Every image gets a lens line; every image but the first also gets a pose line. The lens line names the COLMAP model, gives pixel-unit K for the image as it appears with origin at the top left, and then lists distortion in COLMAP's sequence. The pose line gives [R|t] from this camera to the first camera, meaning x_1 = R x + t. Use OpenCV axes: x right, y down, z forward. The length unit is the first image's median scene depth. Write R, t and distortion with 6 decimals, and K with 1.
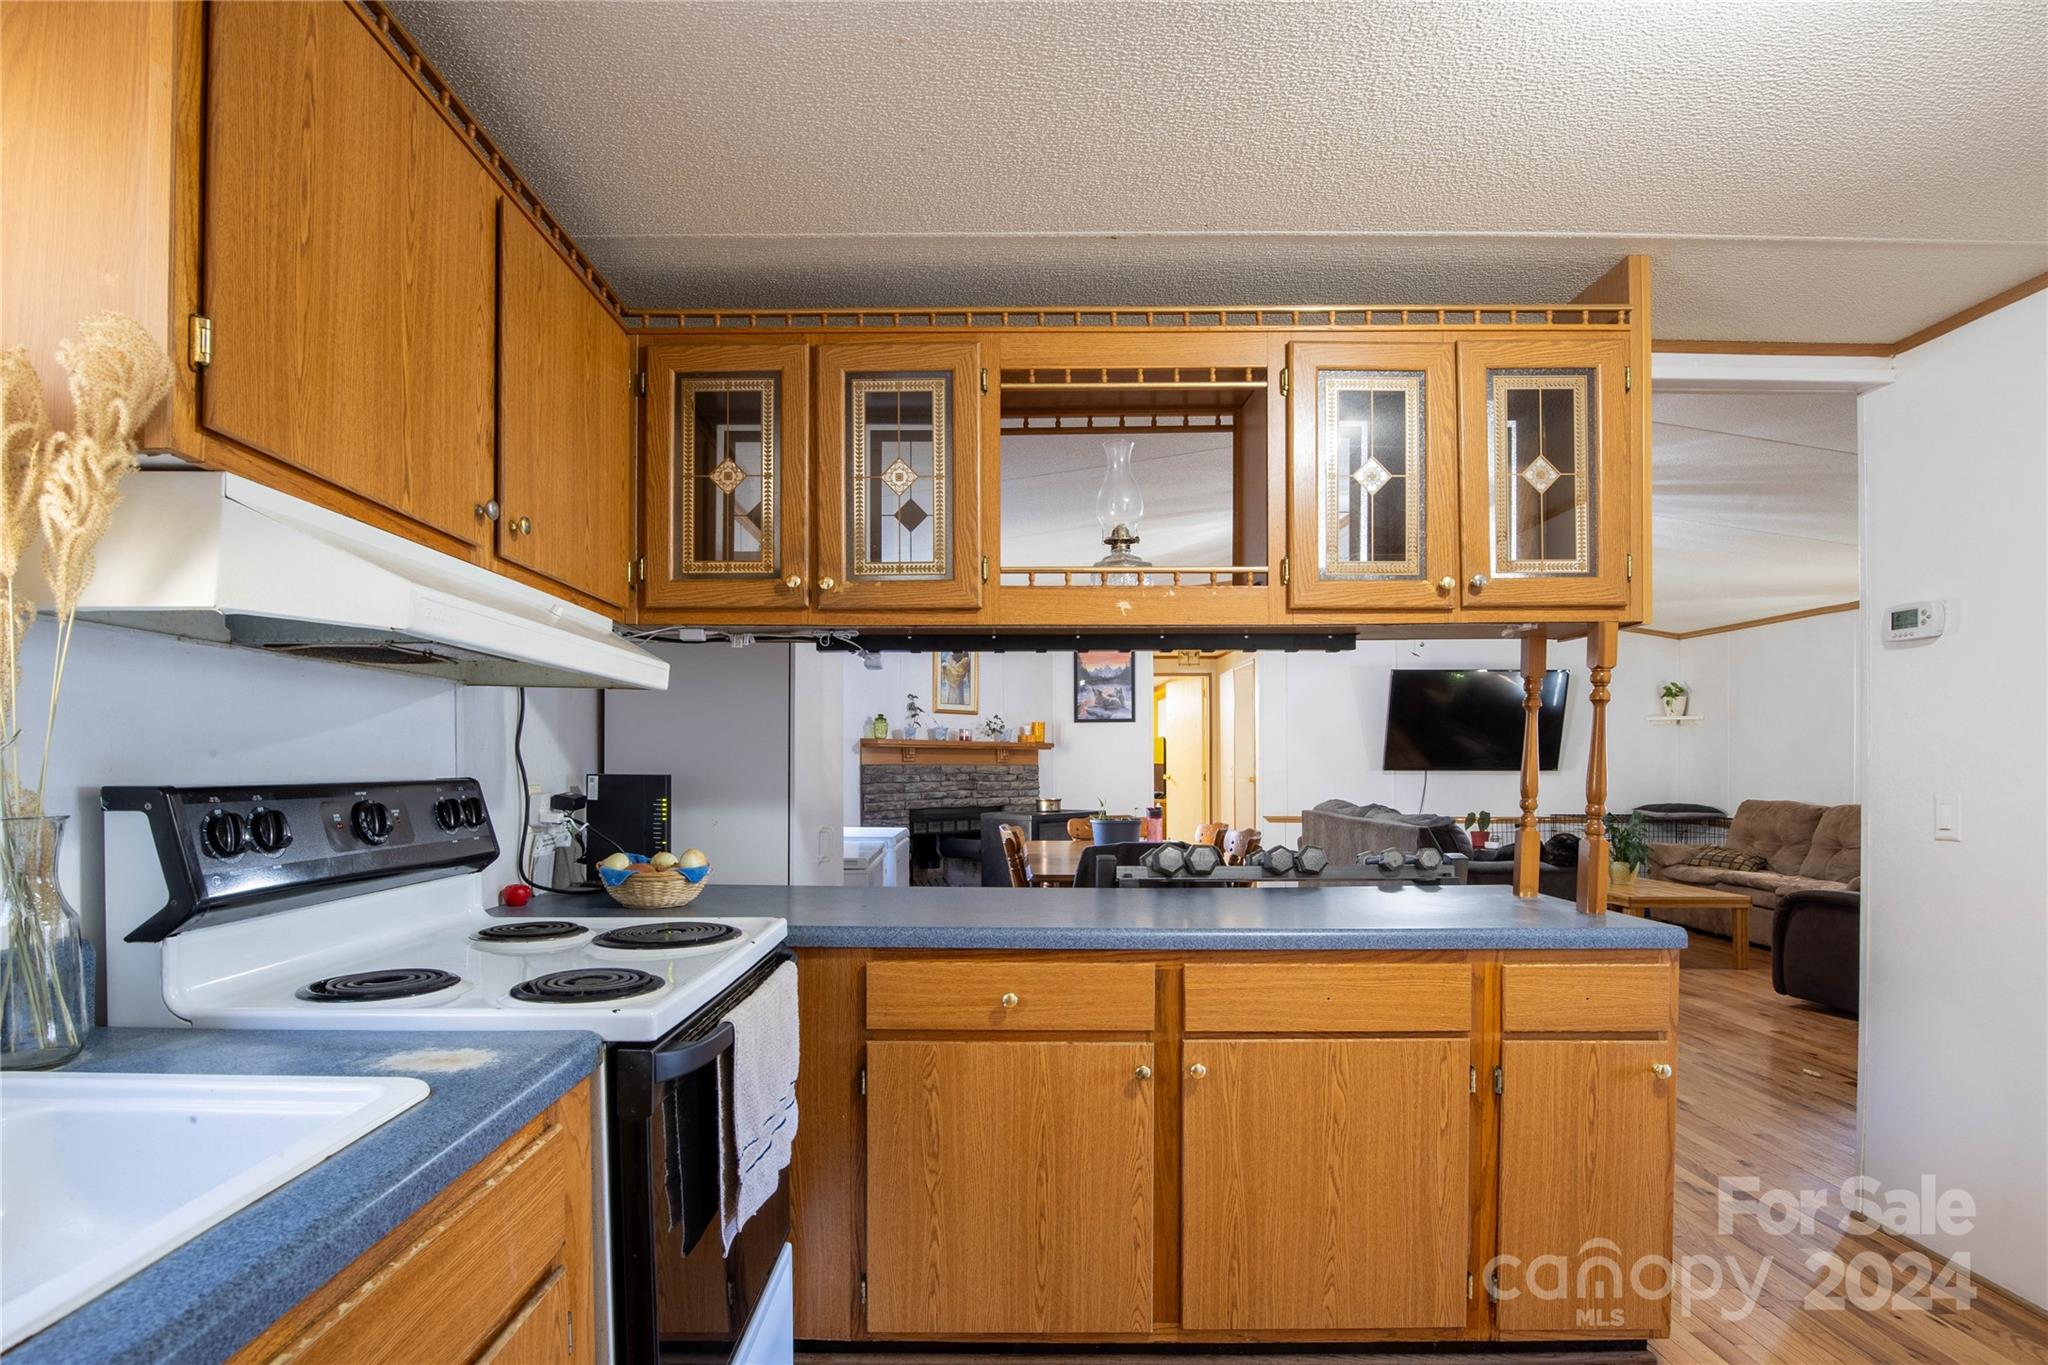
lens RADIAL K [[1037.6, 0, 972.4], [0, 1037.6, 764.7], [0, 0, 1]] dist [-0.023176, -0.000239]
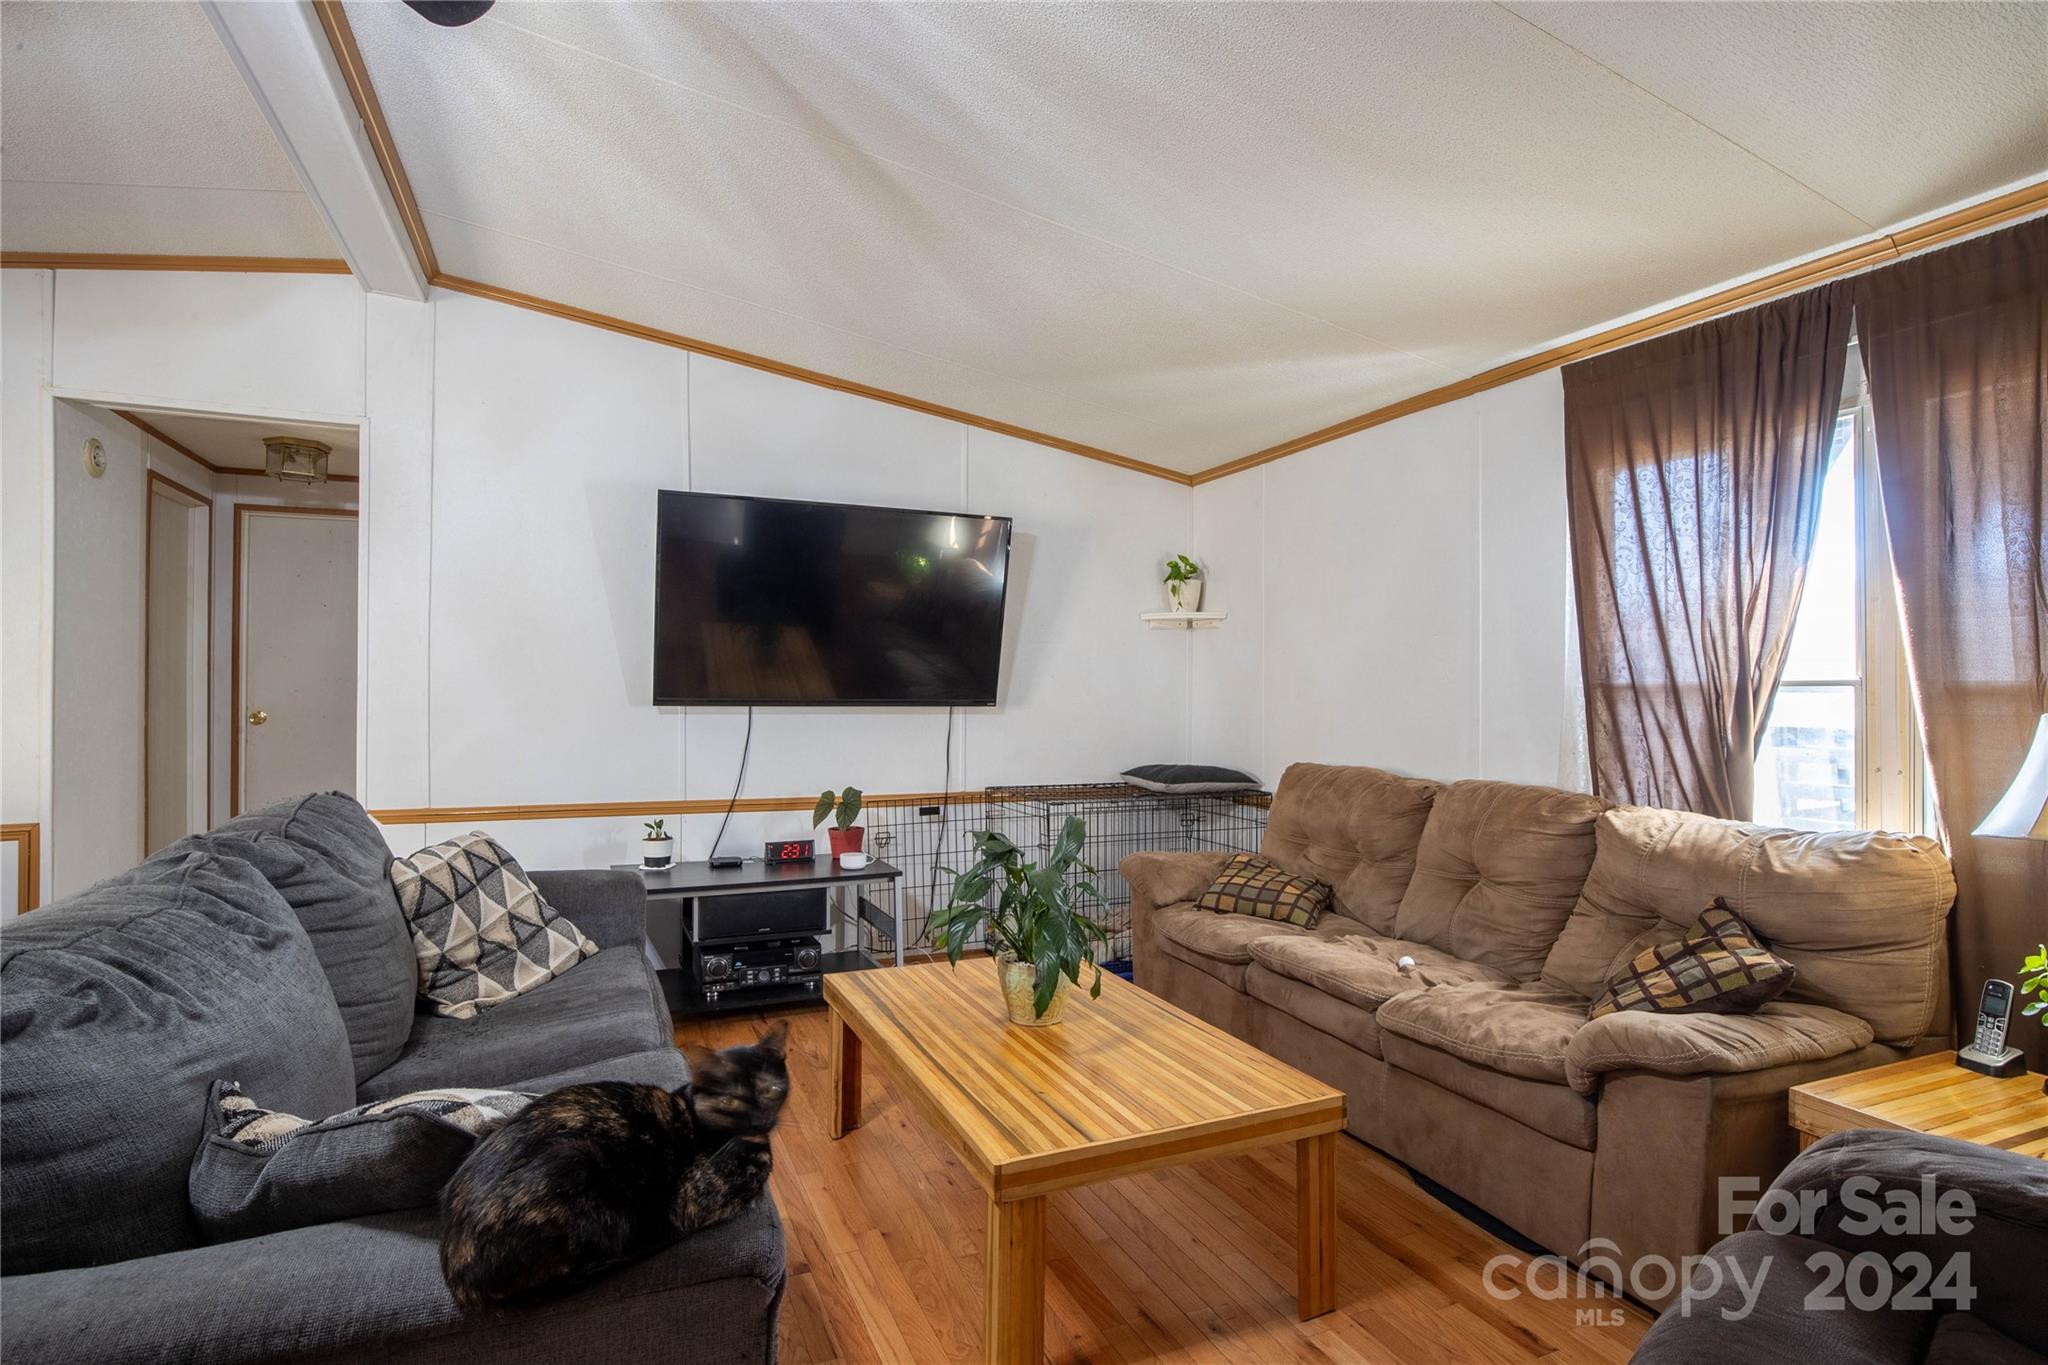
lens RADIAL K [[1021.5, 0, 1020.1], [0, 1021.5, 679.1], [0, 0, 1]] dist [-0.020652, 0.000515]
pose [[0.913287, 0.009174, 0.407212, 0.394806], [-0.003736, 0.999893, -0.014147, -0.001101], [-0.407299, 0.011399, 0.913224, 0.552525]]
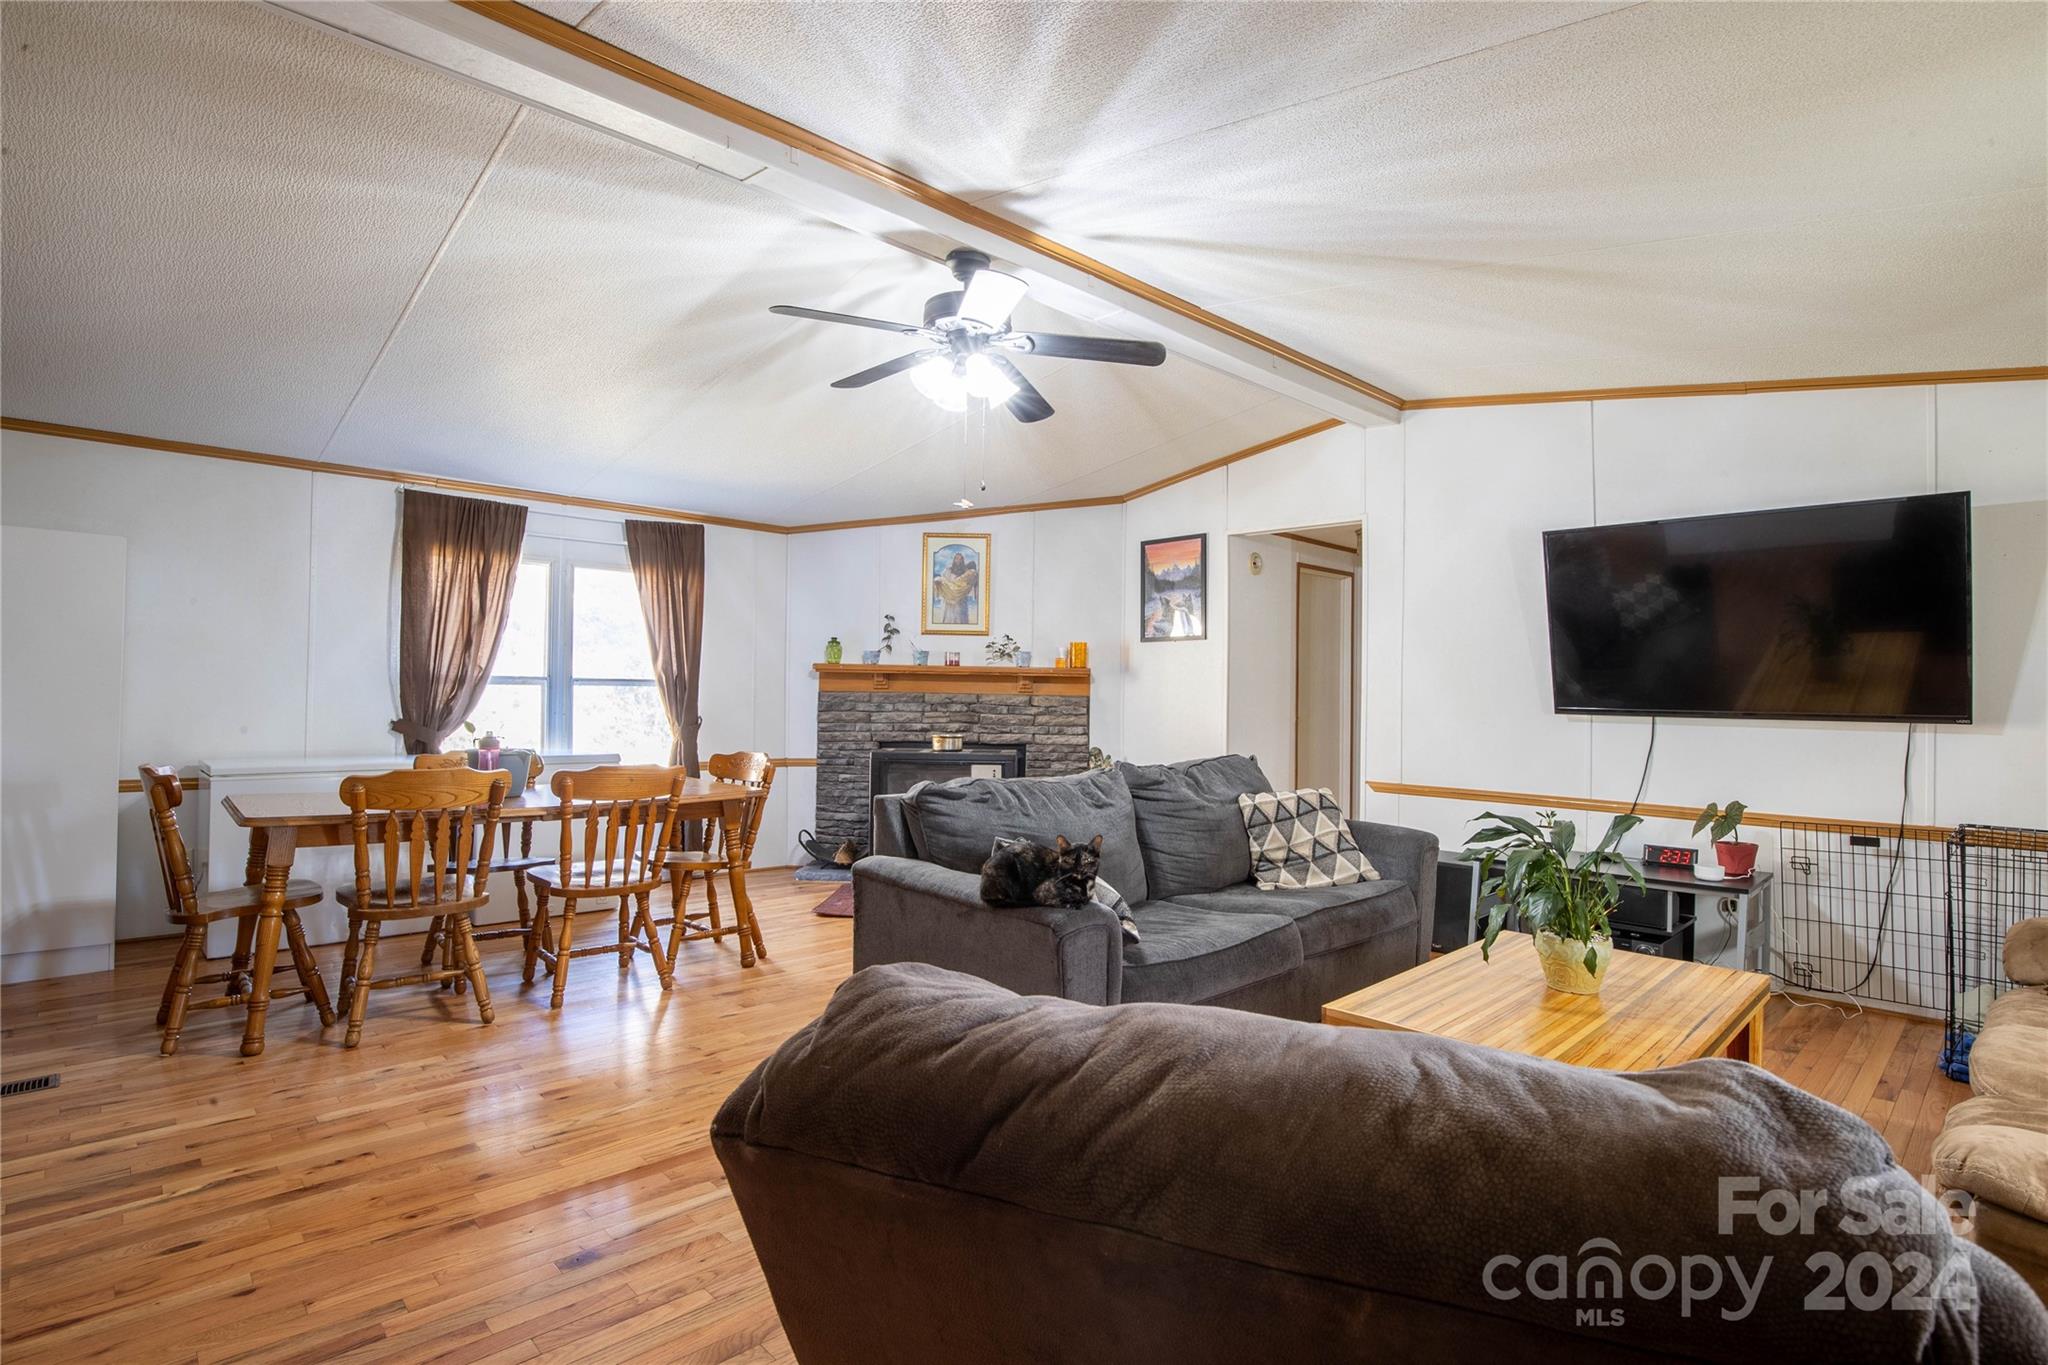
lens RADIAL K [[1021.5, 0, 1020.1], [0, 1021.5, 679.1], [0, 0, 1]] dist [-0.020652, 0.000515]
pose [[0.693018, 0.001519, -0.720918, 0.647813], [-0.017515, 0.999738, -0.014731, -0.000404], [0.720707, 0.022835, 0.692863, 0.452108]]
